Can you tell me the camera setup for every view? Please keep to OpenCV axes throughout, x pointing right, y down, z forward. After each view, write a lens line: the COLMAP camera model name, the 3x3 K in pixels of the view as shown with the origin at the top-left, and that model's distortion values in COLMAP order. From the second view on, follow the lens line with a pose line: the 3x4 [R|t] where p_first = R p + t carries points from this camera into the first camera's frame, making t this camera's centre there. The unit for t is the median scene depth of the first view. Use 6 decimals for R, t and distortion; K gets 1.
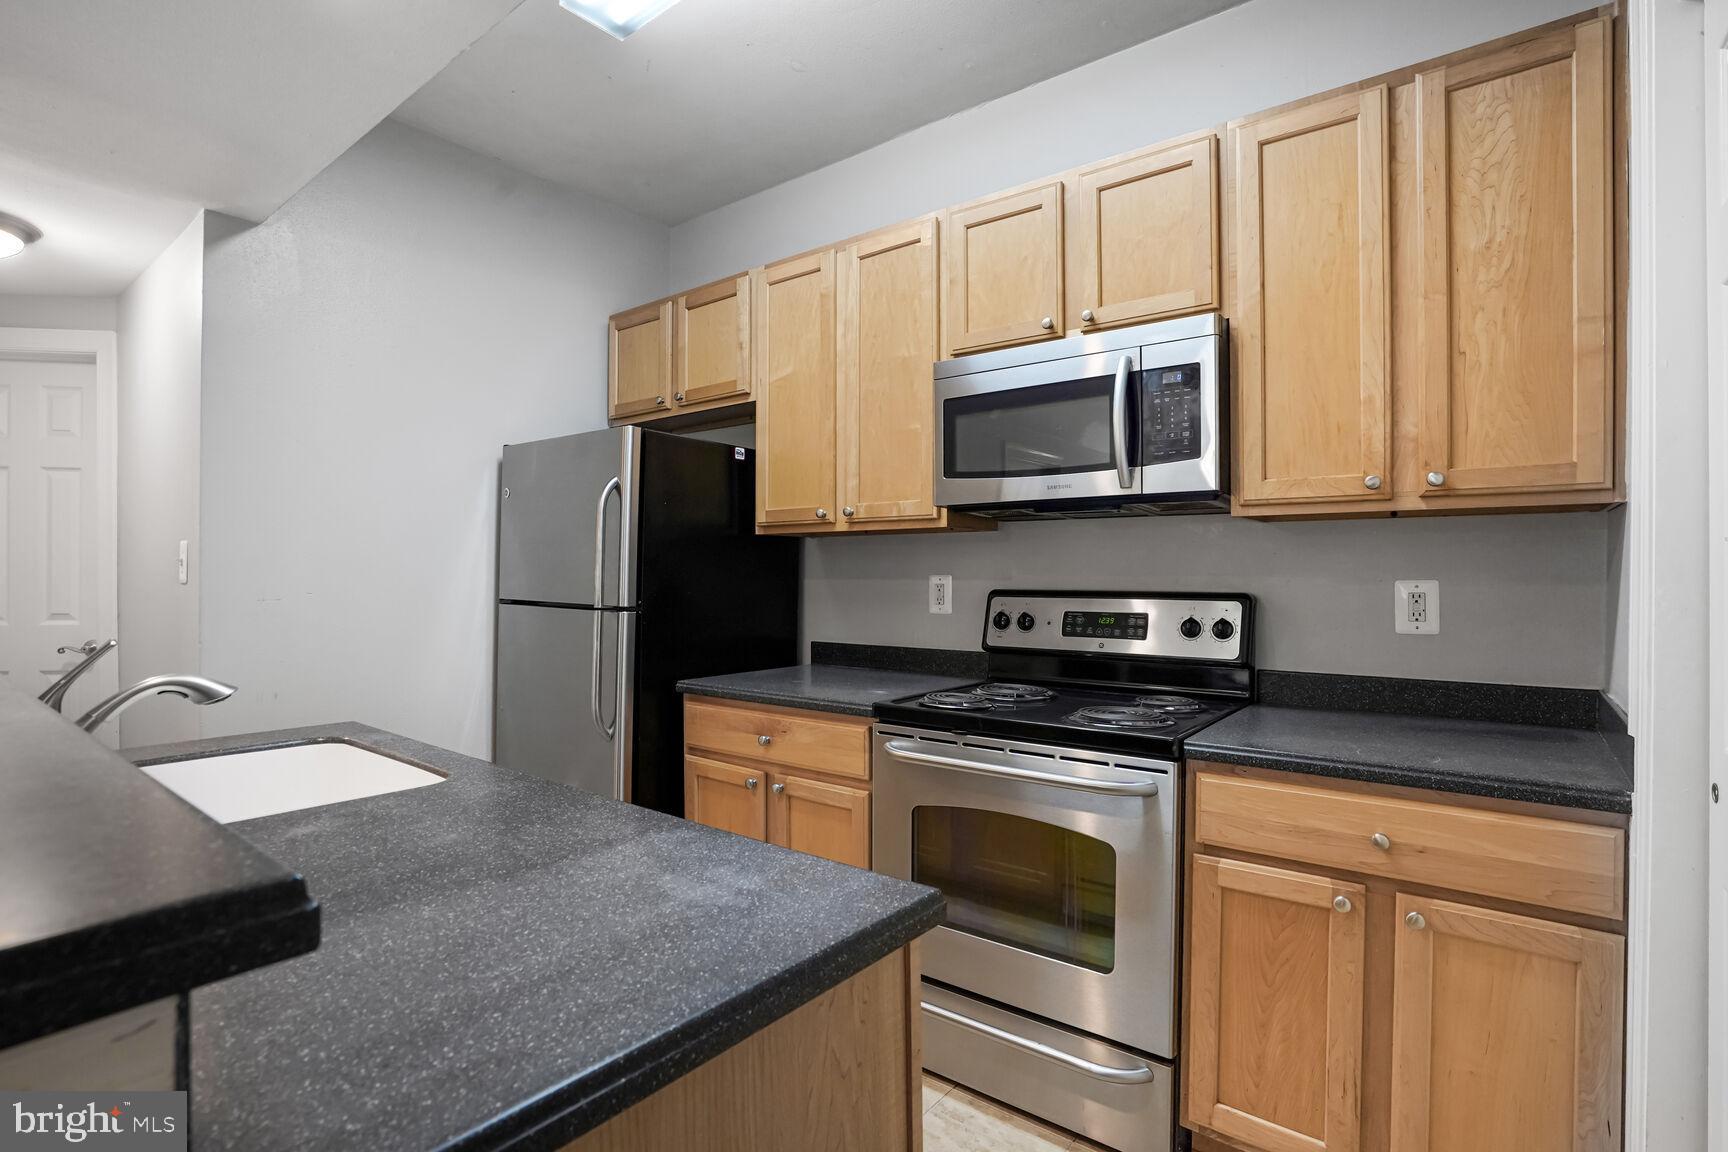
lens RADIAL K [[840.7, 0, 830.9], [0, 840.7, 577.2], [0, 0, 1]] dist [-0.054480, 0.020233]
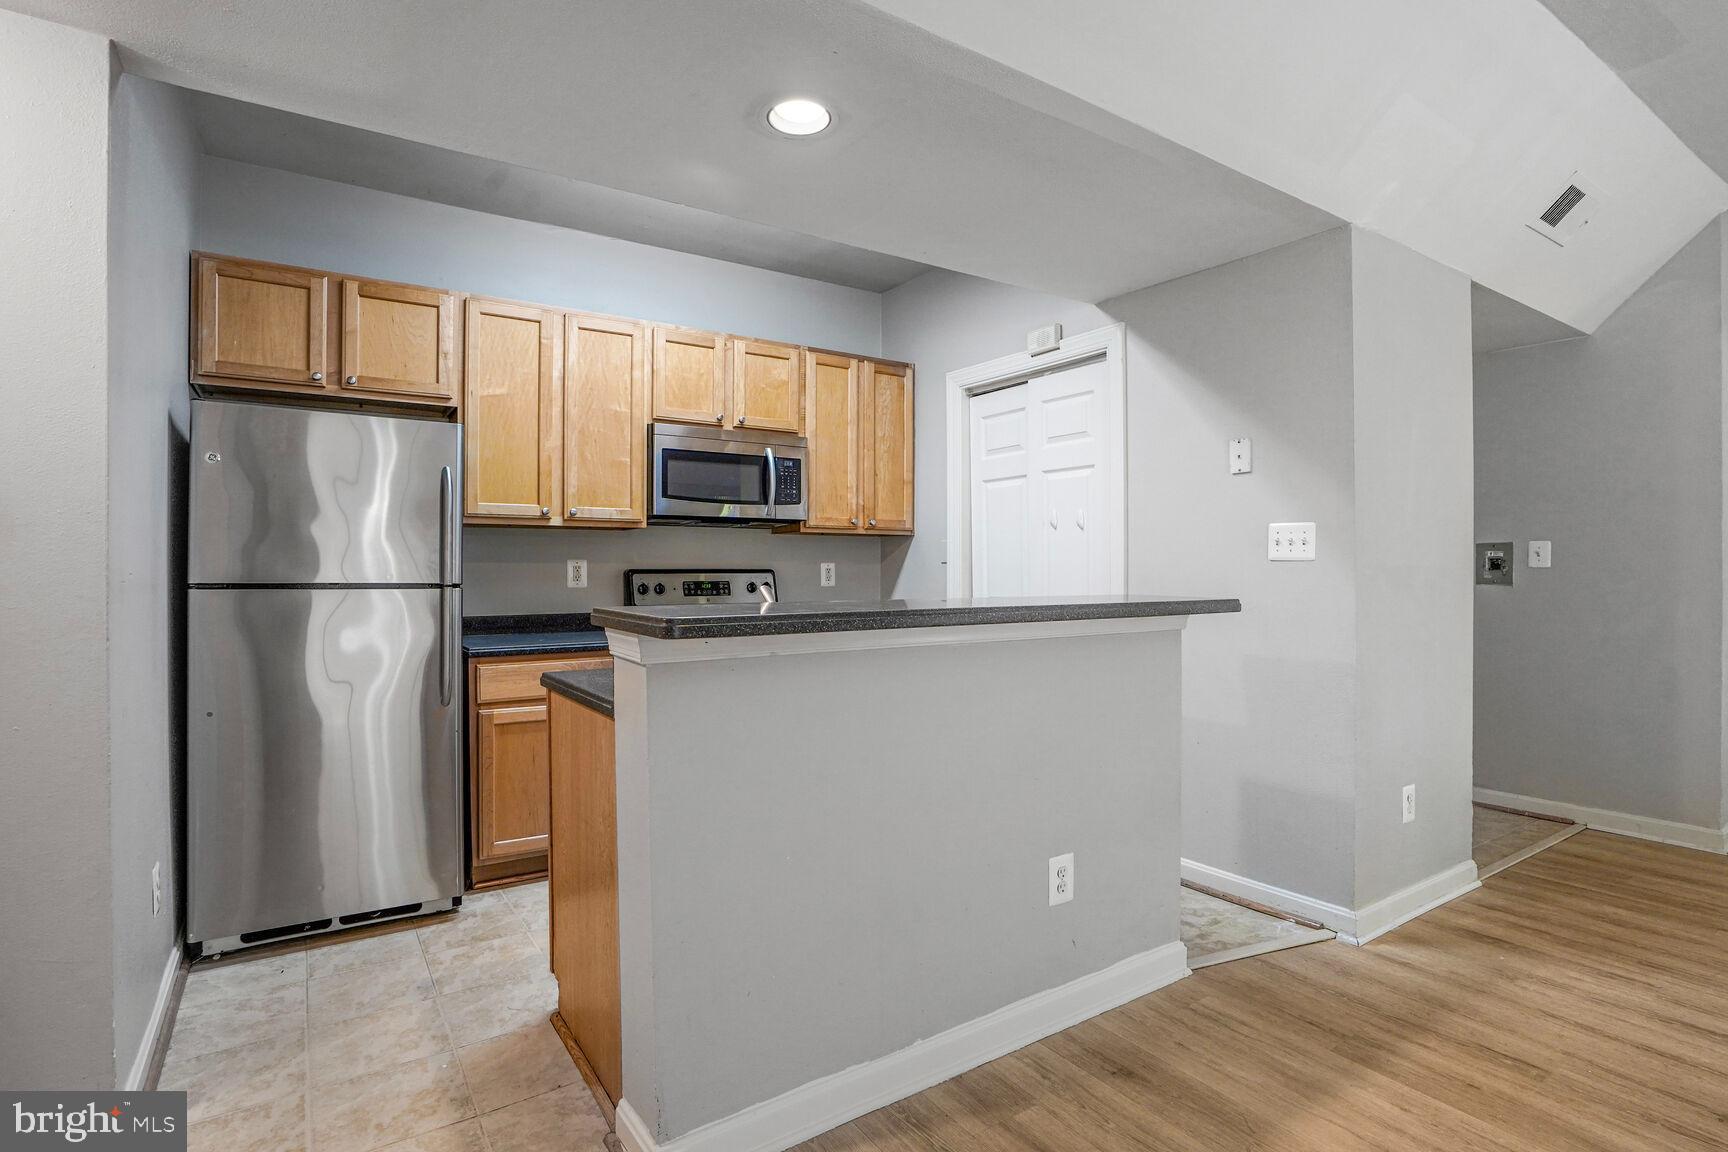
lens RADIAL K [[850.9, 0, 857.9], [0, 850.9, 566.3], [0, 0, 1]] dist [-0.048782, 0.024531]
pose [[0.314054, 0.002965, 0.949401, -1.502972], [0.005968, 0.999969, -0.005097, 0.025984], [-0.949386, 0.007267, 0.314027, 0.172663]]
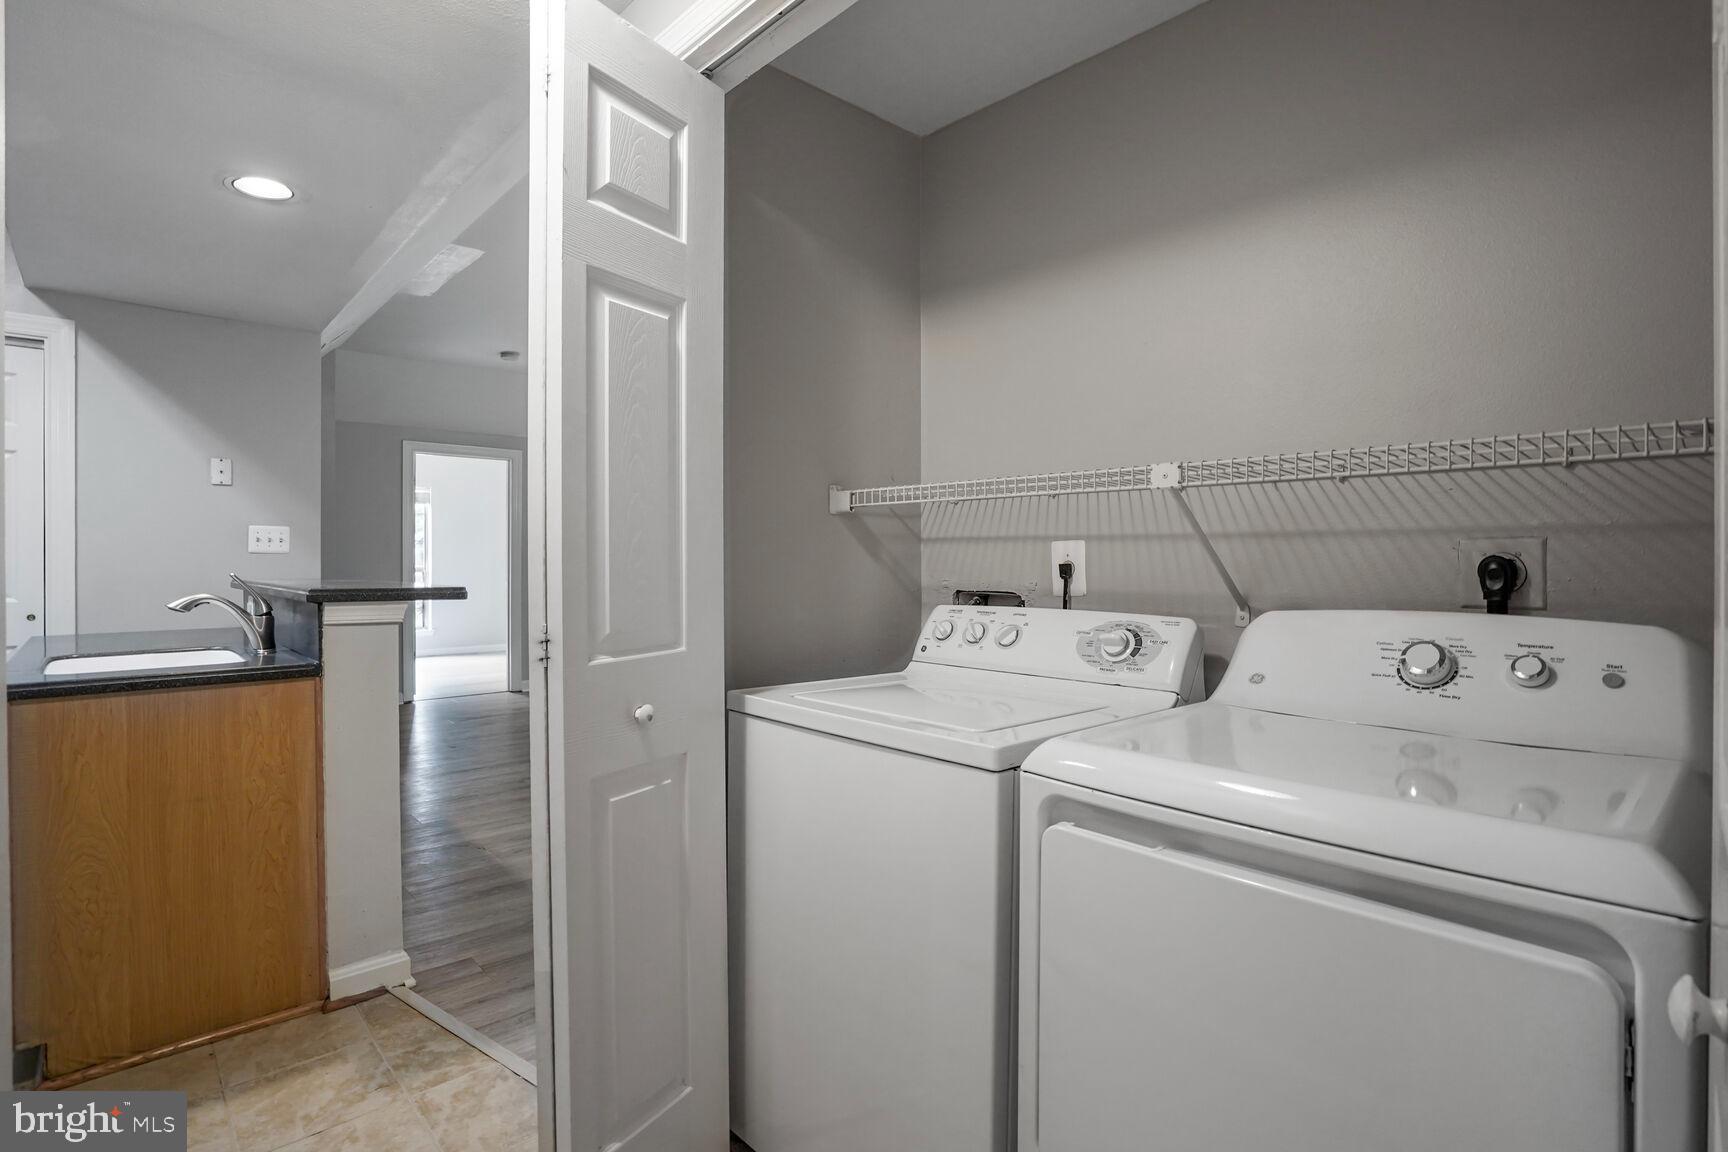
lens RADIAL K [[850.9, 0, 857.9], [0, 850.9, 566.3], [0, 0, 1]] dist [-0.048782, 0.024531]
pose [[-0.989046, -0.005756, 0.147493, -1.605626], [-0.003976, 0.999916, 0.012362, 0.015201], [-0.147552, 0.011640, -0.988986, 1.675133]]
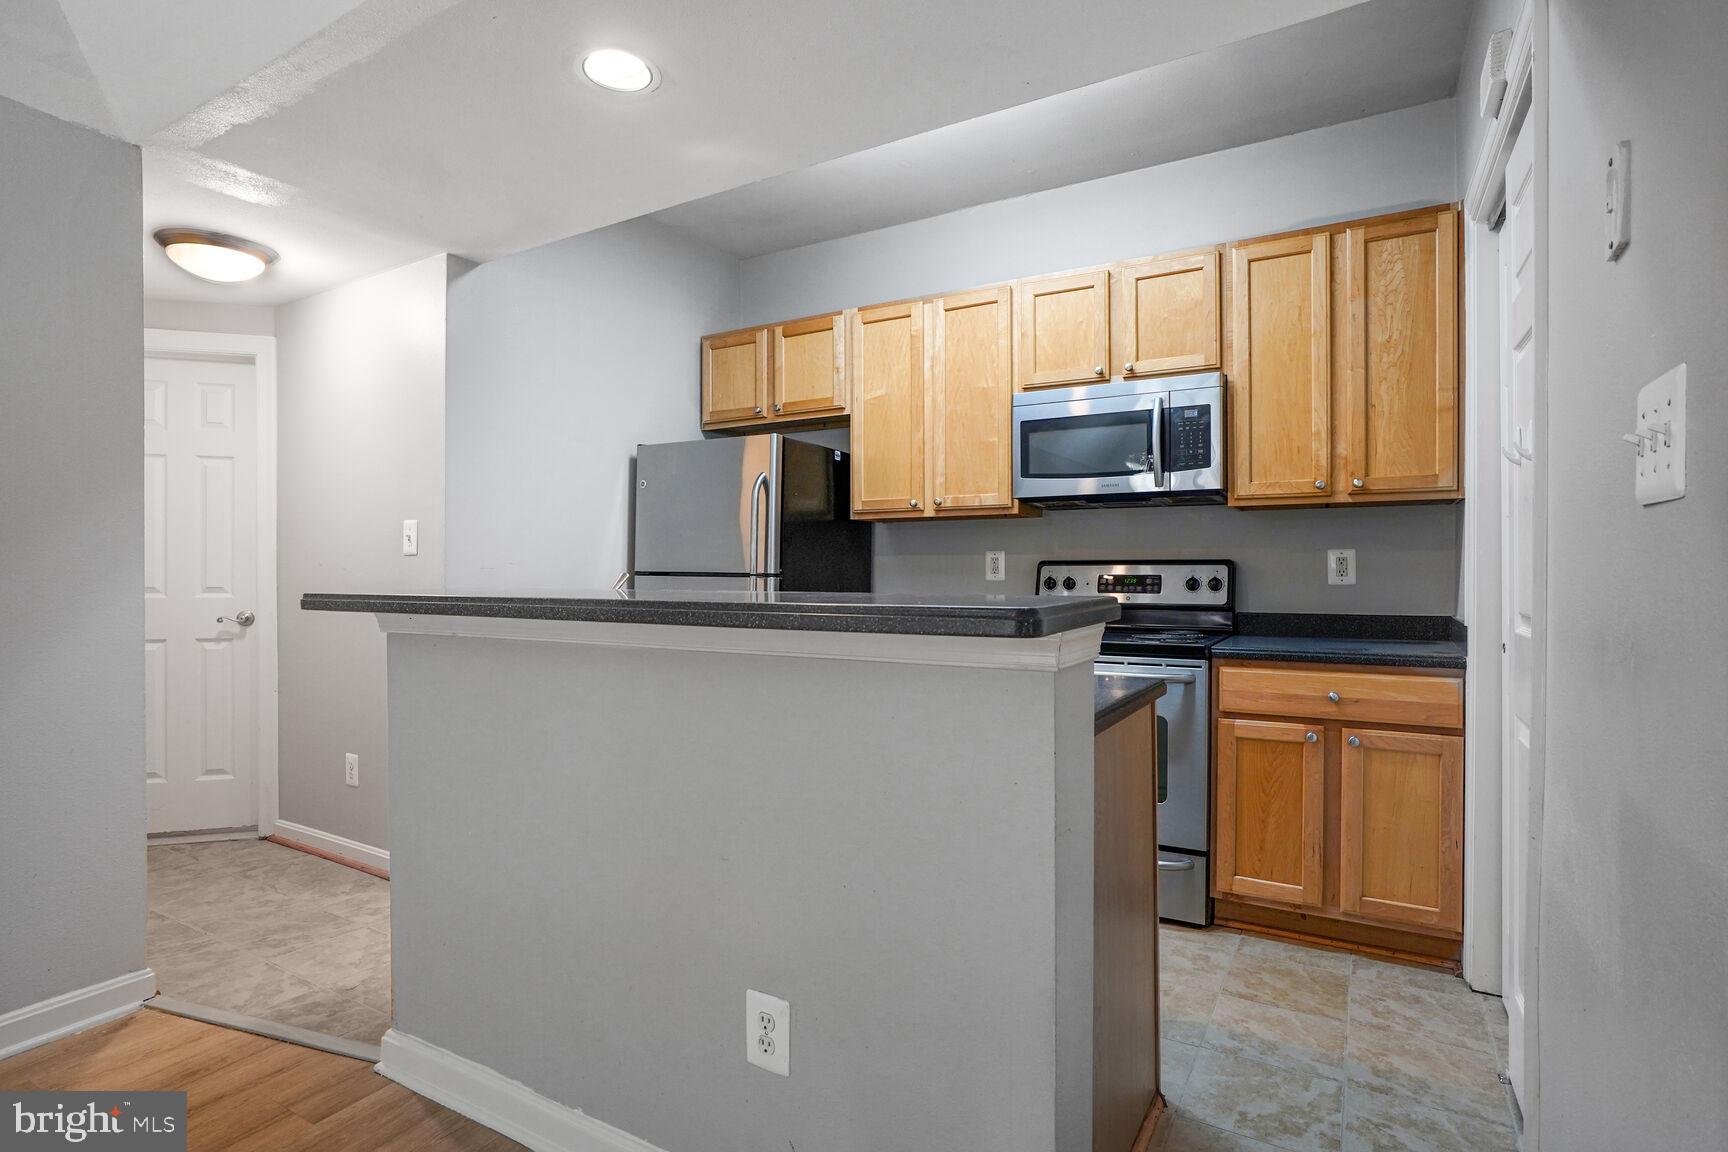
lens RADIAL K [[870.8, 0, 842.1], [0, 870.8, 575.0], [0, 0, 1]] dist [-0.050631, 0.034733]
pose [[0.990933, -0.002684, 0.134332, -0.413246], [0.002612, 0.999996, 0.000712, 0.047682], [-0.134334, -0.000354, 0.990936, -0.448092]]
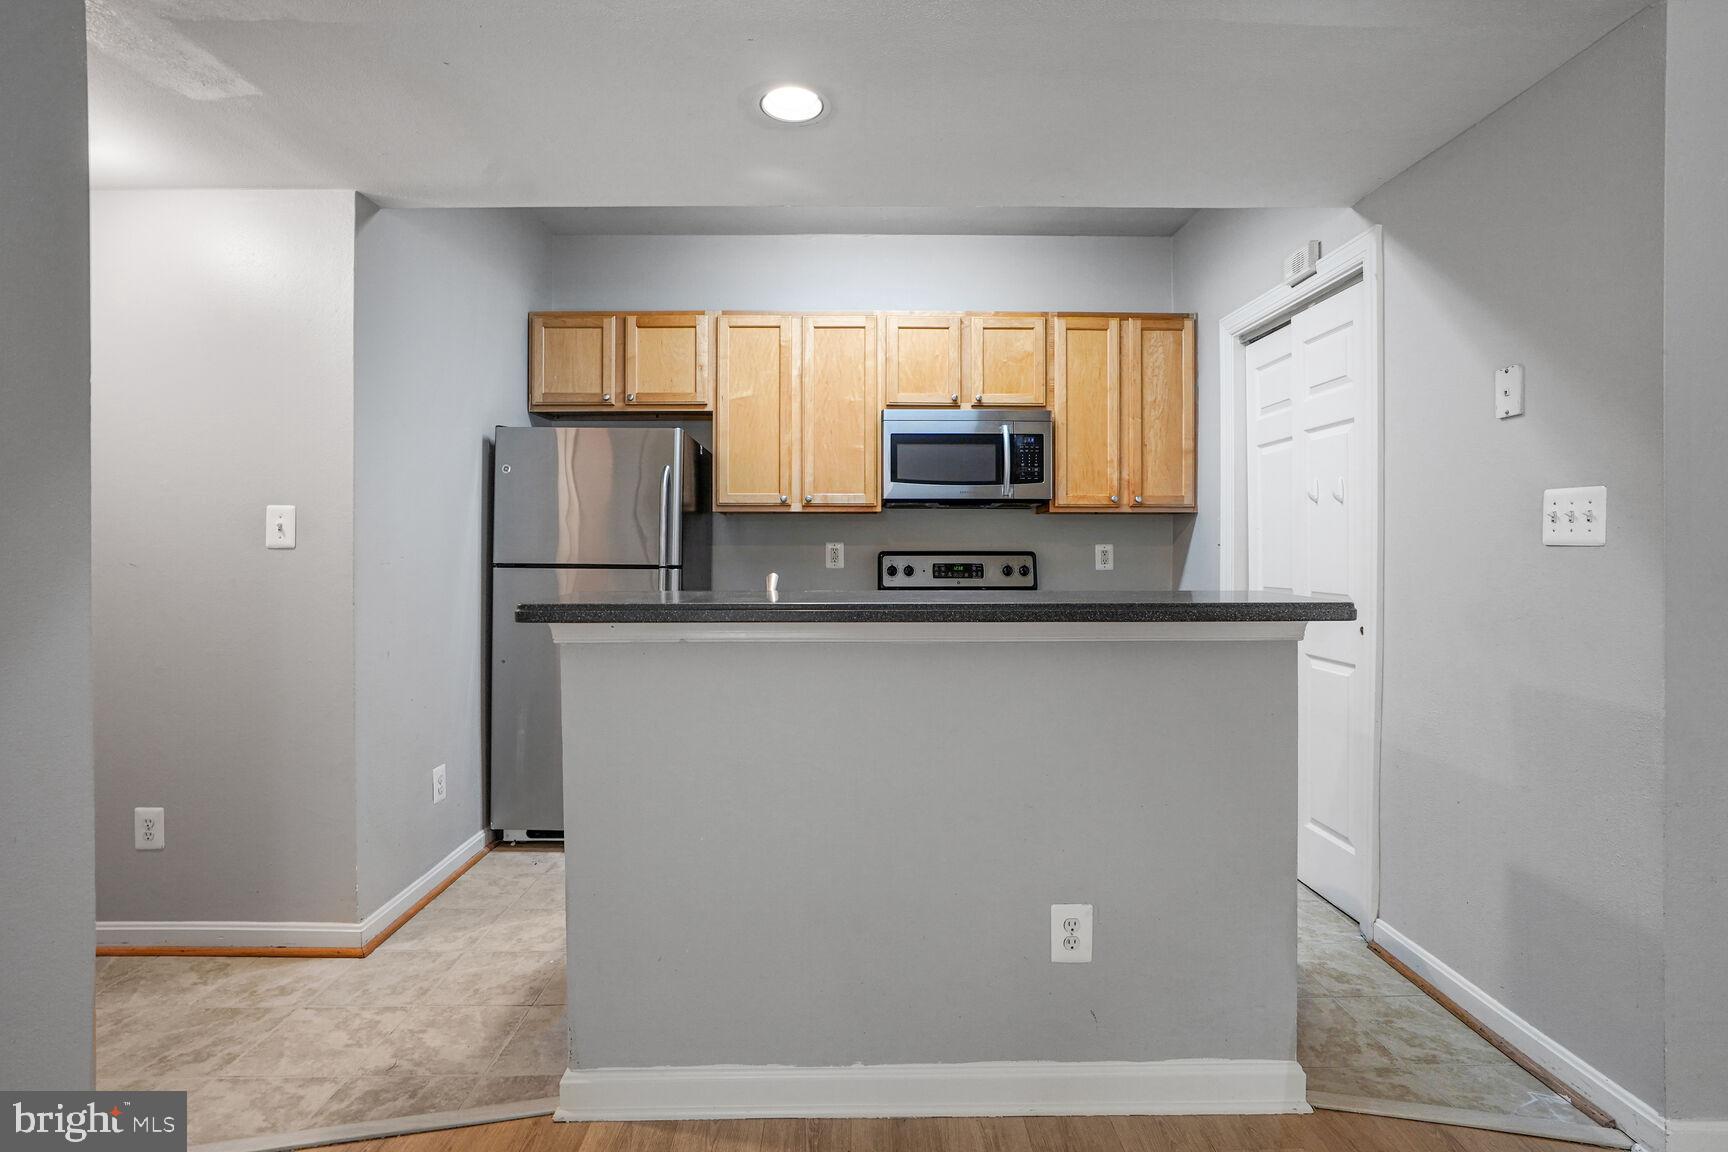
lens RADIAL K [[857.1, 0, 864.5], [0, 857.1, 548.1], [0, 0, 1]] dist [-0.045608, 0.025822]
pose [[0.774763, -0.001815, 0.632250, -1.127337], [0.003880, 0.999991, -0.001884, 0.015165], [-0.632240, 0.003913, 0.774763, -0.298325]]
